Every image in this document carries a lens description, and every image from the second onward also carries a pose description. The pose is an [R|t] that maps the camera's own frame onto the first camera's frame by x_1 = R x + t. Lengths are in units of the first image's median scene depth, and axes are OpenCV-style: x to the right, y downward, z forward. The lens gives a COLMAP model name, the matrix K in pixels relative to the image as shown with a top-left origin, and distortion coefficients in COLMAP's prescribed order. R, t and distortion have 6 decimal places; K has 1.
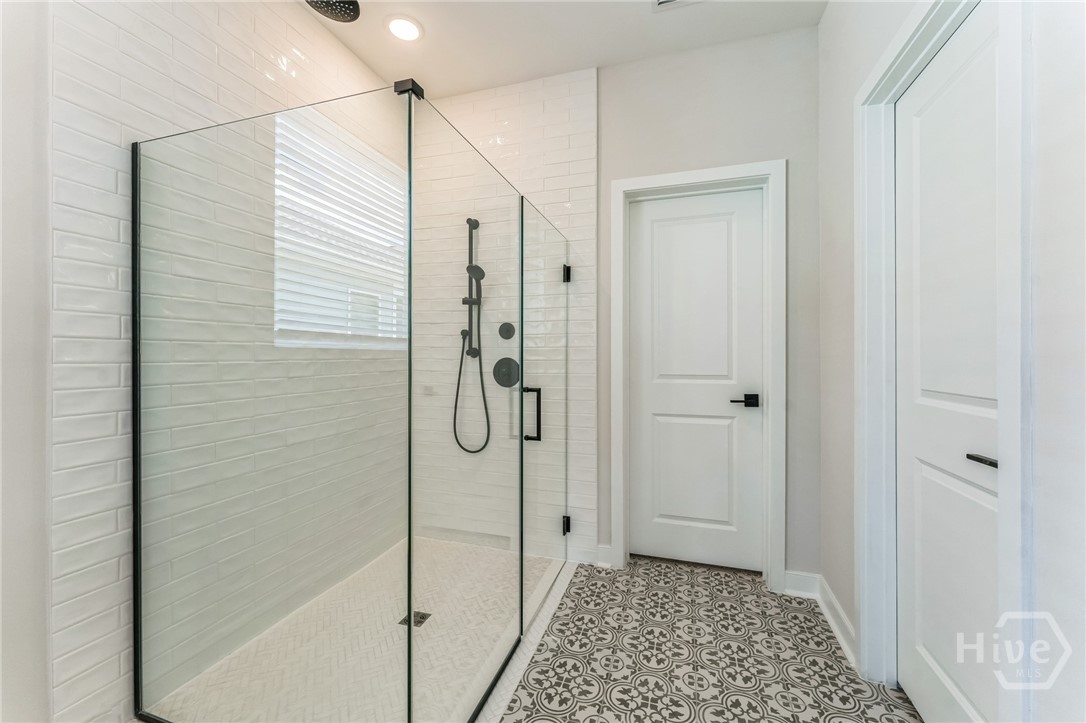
lens RADIAL K [[437.8, 0, 540.4], [0, 437.8, 356.2], [0, 0, 1]] dist [0.003126, -0.000378]
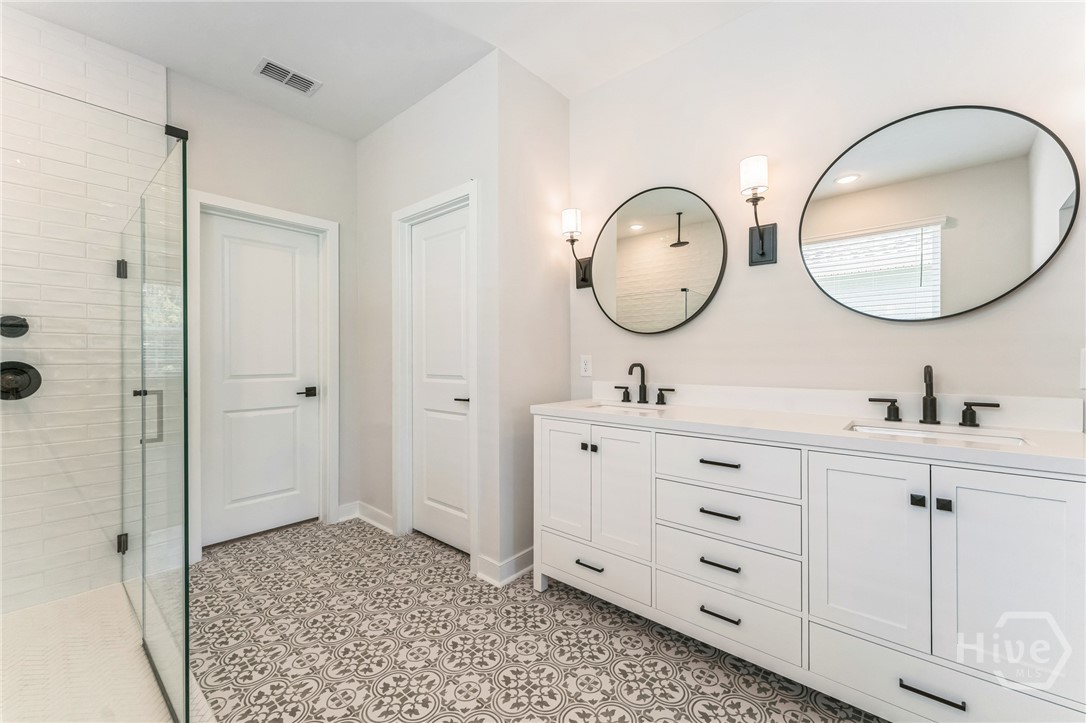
lens RADIAL K [[437.8, 0, 544.0], [0, 437.8, 359.3], [0, 0, 1]] dist [0.003126, -0.000378]
pose [[0.388439, -0.003645, 0.921467, -0.501348], [0.002430, 0.999993, 0.002931, -0.000339], [-0.921471, 0.001101, 0.388445, -0.186815]]
